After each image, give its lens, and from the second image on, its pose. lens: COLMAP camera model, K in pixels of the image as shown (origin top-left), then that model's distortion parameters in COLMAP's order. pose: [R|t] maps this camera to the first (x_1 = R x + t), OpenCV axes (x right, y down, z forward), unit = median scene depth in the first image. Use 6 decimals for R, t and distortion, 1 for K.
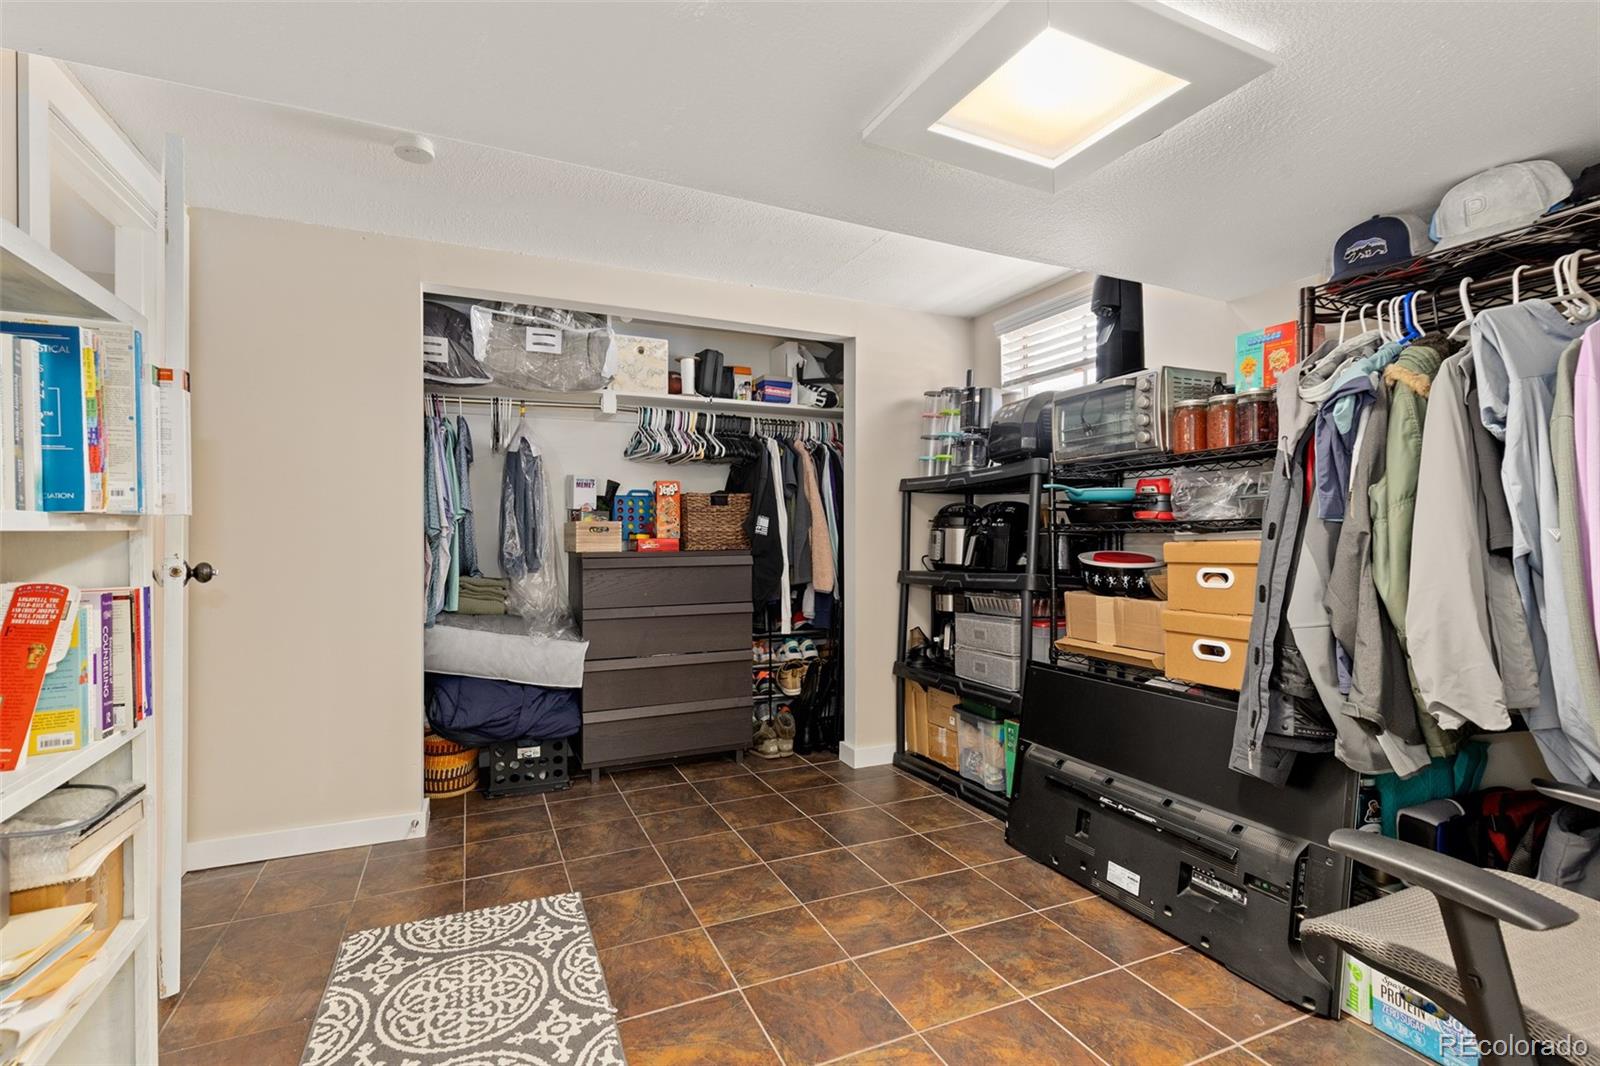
lens RADIAL K [[733.1, 0, 798.4], [0, 733.1, 544.4], [0, 0, 1]] dist [0.002999, -0.000572]
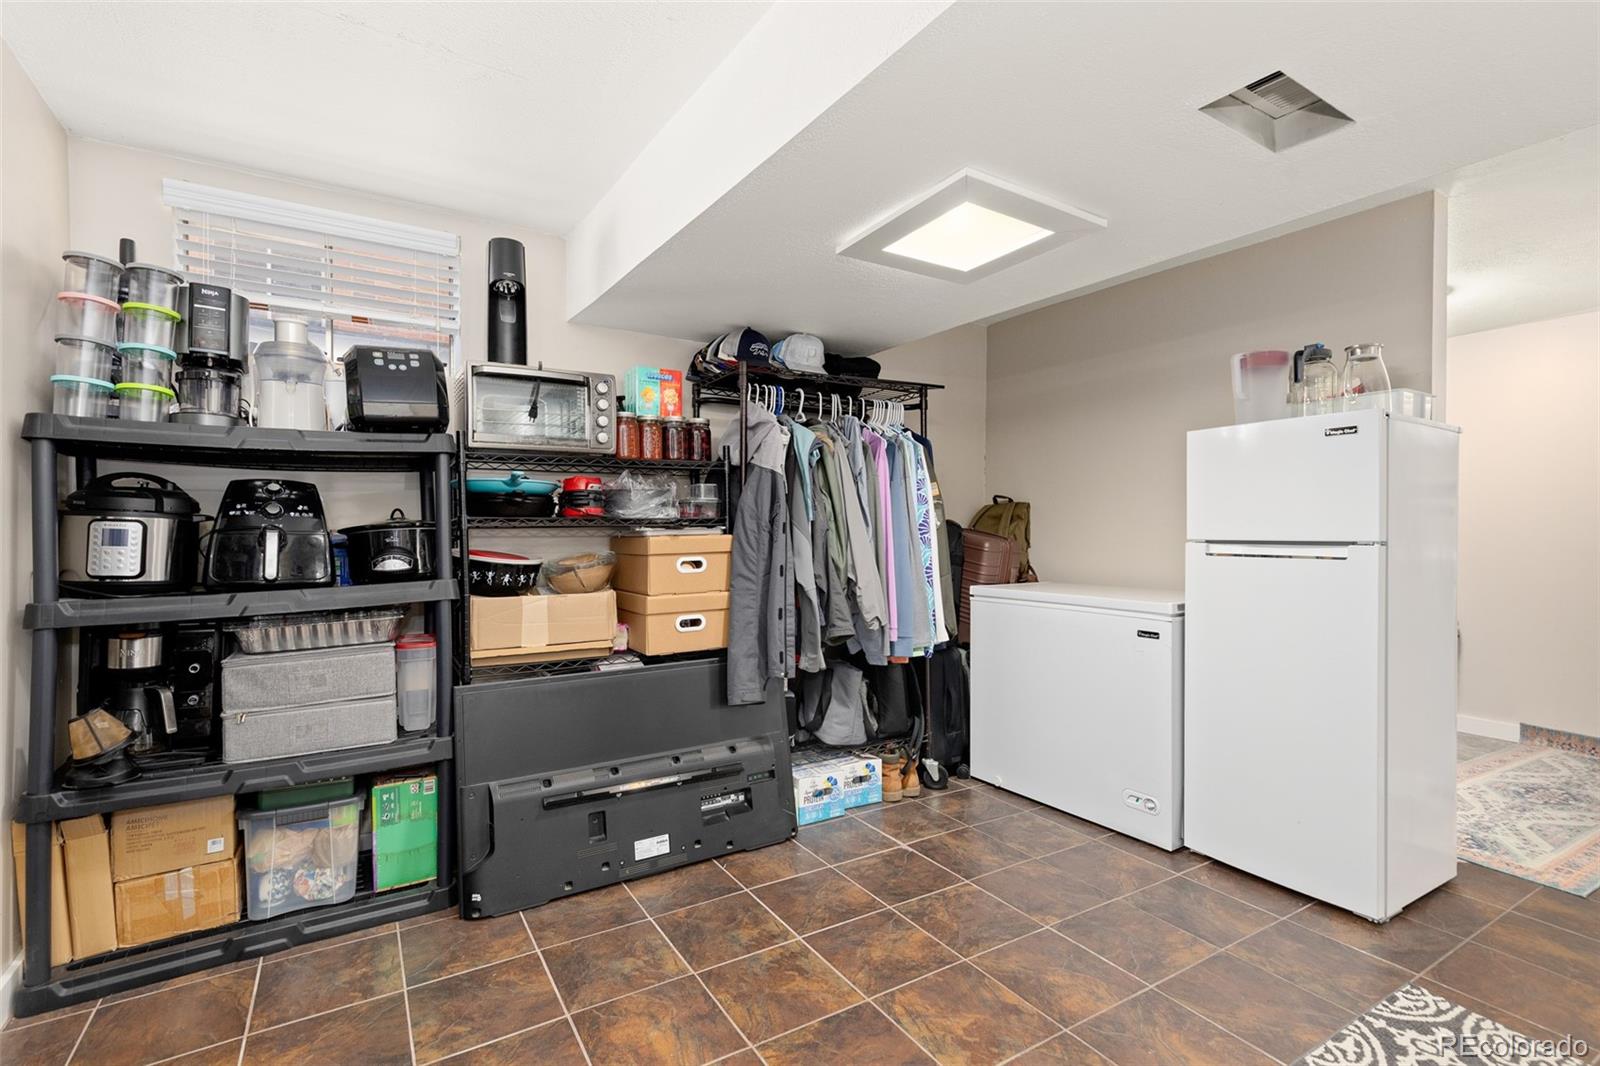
lens RADIAL K [[733.1, 0, 805.8], [0, 733.1, 526.3], [0, 0, 1]] dist [0.002999, -0.000572]
pose [[-0.127220, 0.000180, 0.991874, -0.687298], [0.008257, 0.999966, 0.000878, -0.019238], [-0.991840, 0.008302, -0.127217, 0.944857]]
